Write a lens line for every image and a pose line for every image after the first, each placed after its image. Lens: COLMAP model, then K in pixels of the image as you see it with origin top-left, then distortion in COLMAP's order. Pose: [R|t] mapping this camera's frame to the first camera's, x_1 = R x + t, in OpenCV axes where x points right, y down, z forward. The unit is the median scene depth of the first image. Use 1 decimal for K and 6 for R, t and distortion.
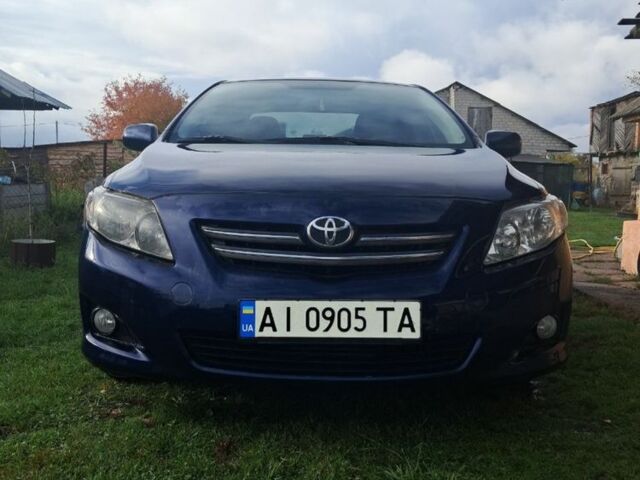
lens RADIAL K [[715.2, 0, 320.8], [0, 715.2, 237.2], [0, 0, 1]] dist [0.076577, 0.000000]
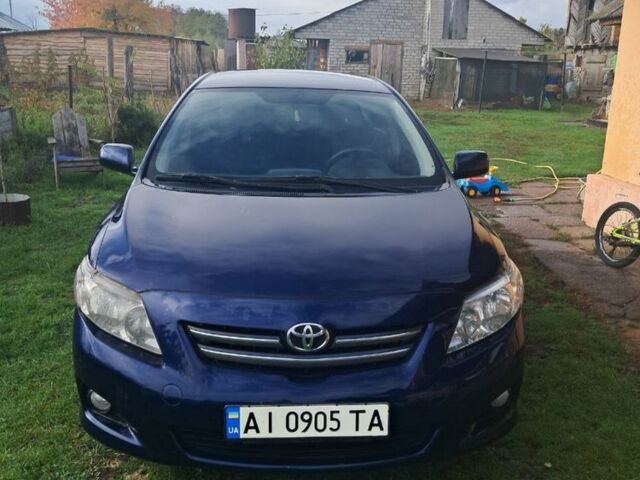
lens RADIAL K [[715.2, 0, 321.8], [0, 715.2, 238.0], [0, 0, 1]] dist [0.076577, 0.000000]
pose [[0.999174, -0.005049, 0.040334, -0.007710], [-0.002008, 0.984914, 0.173034, -0.311430], [-0.040599, -0.172972, 0.984090, -0.044255]]
